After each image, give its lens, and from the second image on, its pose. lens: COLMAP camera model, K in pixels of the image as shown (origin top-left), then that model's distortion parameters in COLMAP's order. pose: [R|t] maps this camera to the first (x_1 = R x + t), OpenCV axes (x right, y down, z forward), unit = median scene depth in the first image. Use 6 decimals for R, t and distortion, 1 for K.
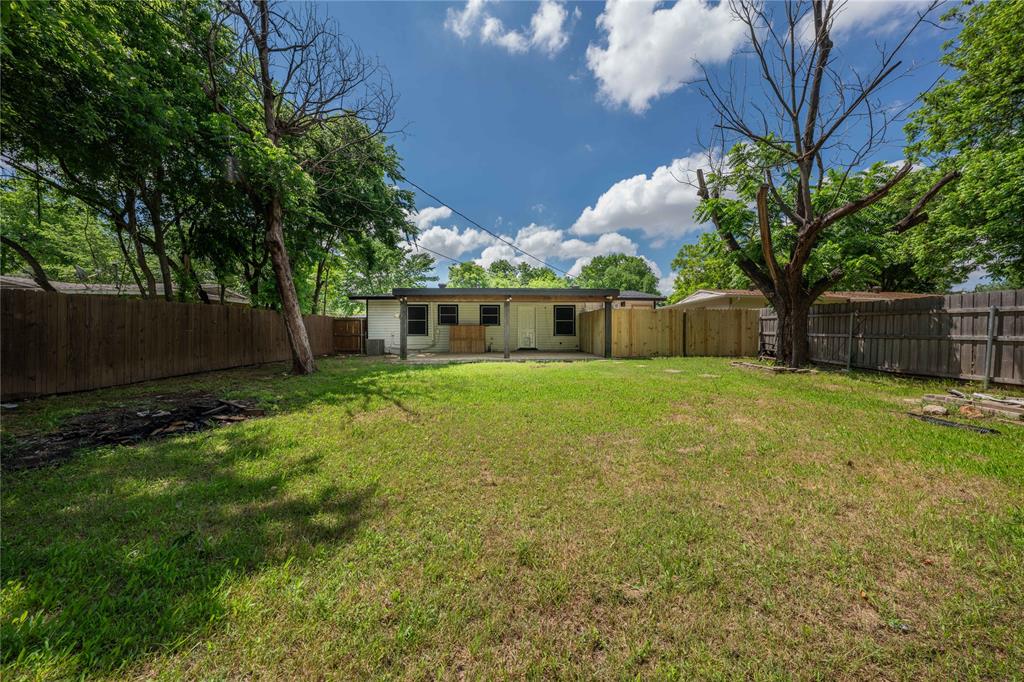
lens RADIAL K [[360.1, 0, 512.0], [0, 360.1, 341.0], [0, 0, 1]] dist [-0.034473, 0.010294]
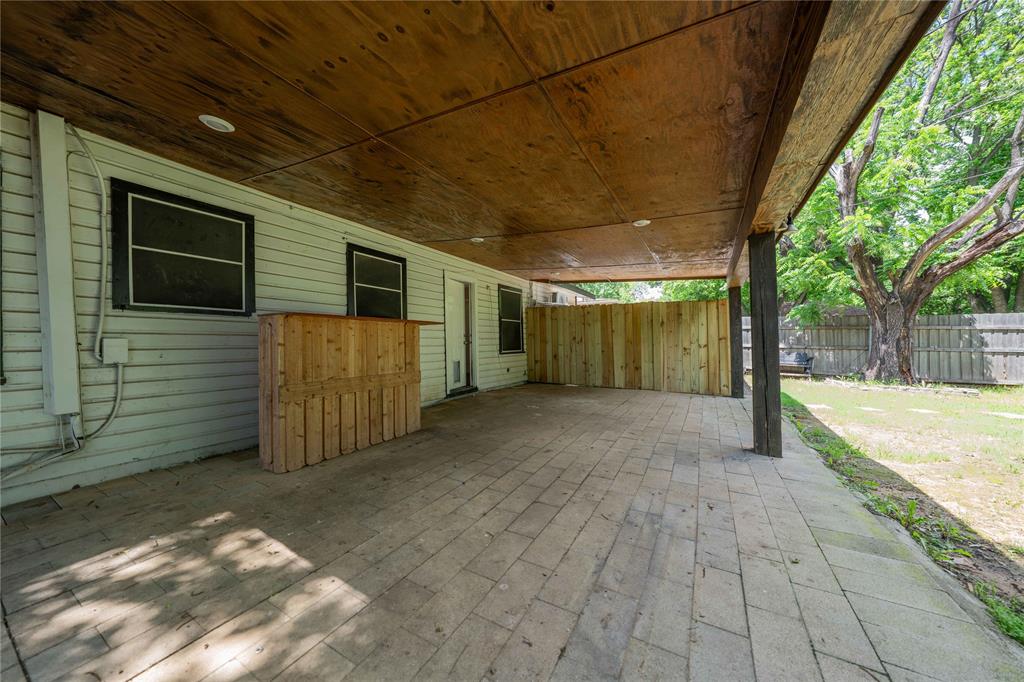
lens RADIAL K [[349.8, 0, 512.0], [0, 349.8, 341.0], [0, 0, 1]] dist [-0.032220, 0.006517]
pose [[0.522346, -0.000761, 0.852733, -0.241304], [0.018735, 0.999768, -0.010583, -0.025280], [-0.852528, 0.021504, 0.522239, 0.776273]]
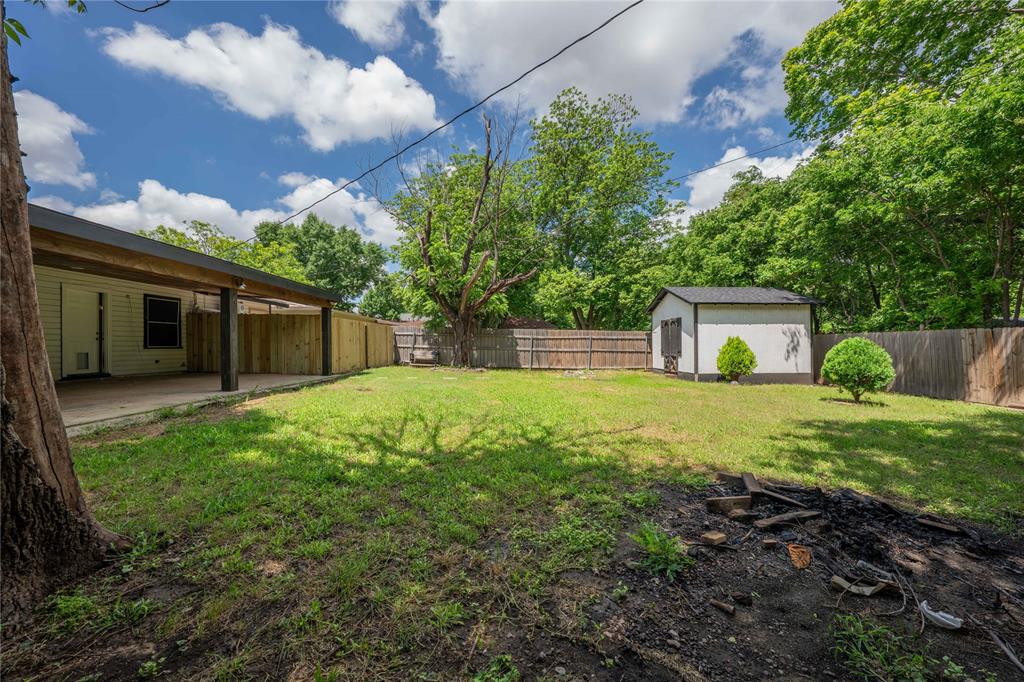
lens RADIAL K [[349.8, 0, 512.0], [0, 349.8, 341.0], [0, 0, 1]] dist [-0.032220, 0.006517]
pose [[0.044526, 0.014505, 0.998903, -0.390803], [0.010602, 0.999831, -0.014991, -0.011848], [-0.998952, 0.011258, 0.044365, 0.410672]]
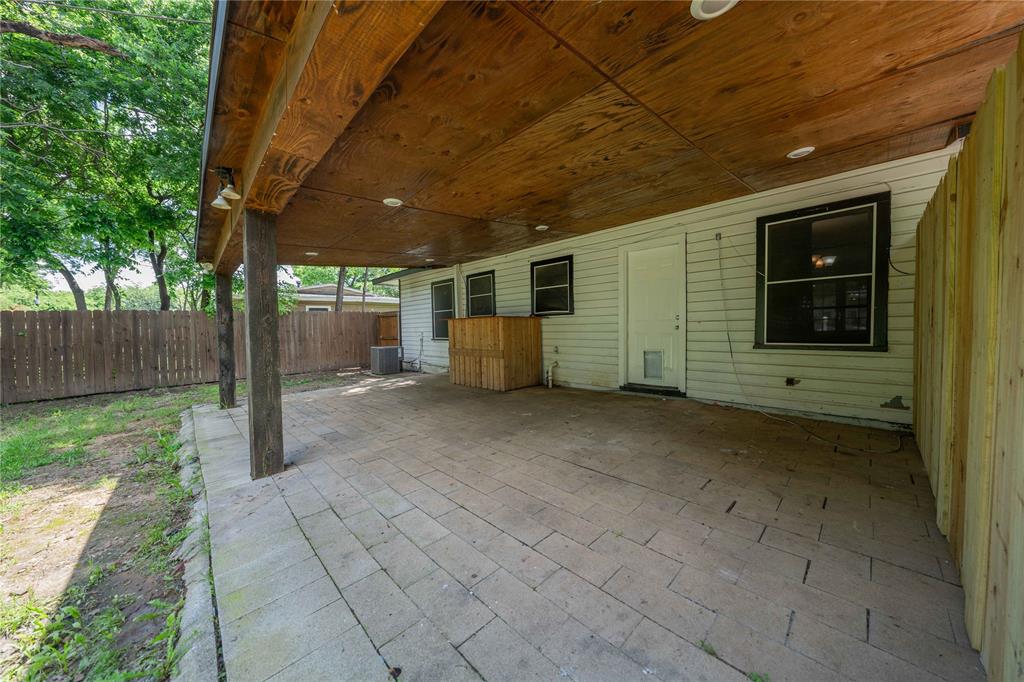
lens RADIAL K [[349.8, 0, 512.0], [0, 349.8, 341.0], [0, 0, 1]] dist [-0.032220, 0.006517]
pose [[0.660598, 0.013441, -0.750619, 0.184753], [0.011271, 0.999549, 0.027819, -0.027055], [0.750655, -0.026837, 0.660149, 0.738354]]
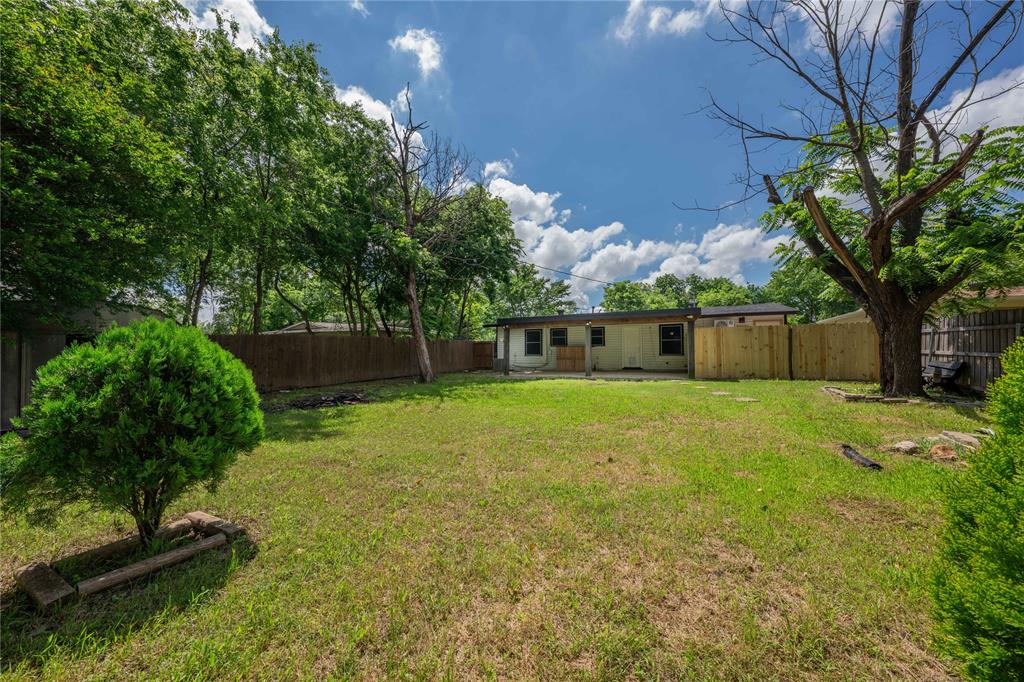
lens RADIAL K [[363.2, 0, 509.9], [0, 363.2, 350.3], [0, 0, 1]] dist [0.025252, 0.000008]
pose [[0.876950, -0.009838, -0.480481, 0.241811], [-0.002491, 0.999684, -0.025017, -0.002470], [0.480576, 0.023135, 0.876648, -0.087875]]
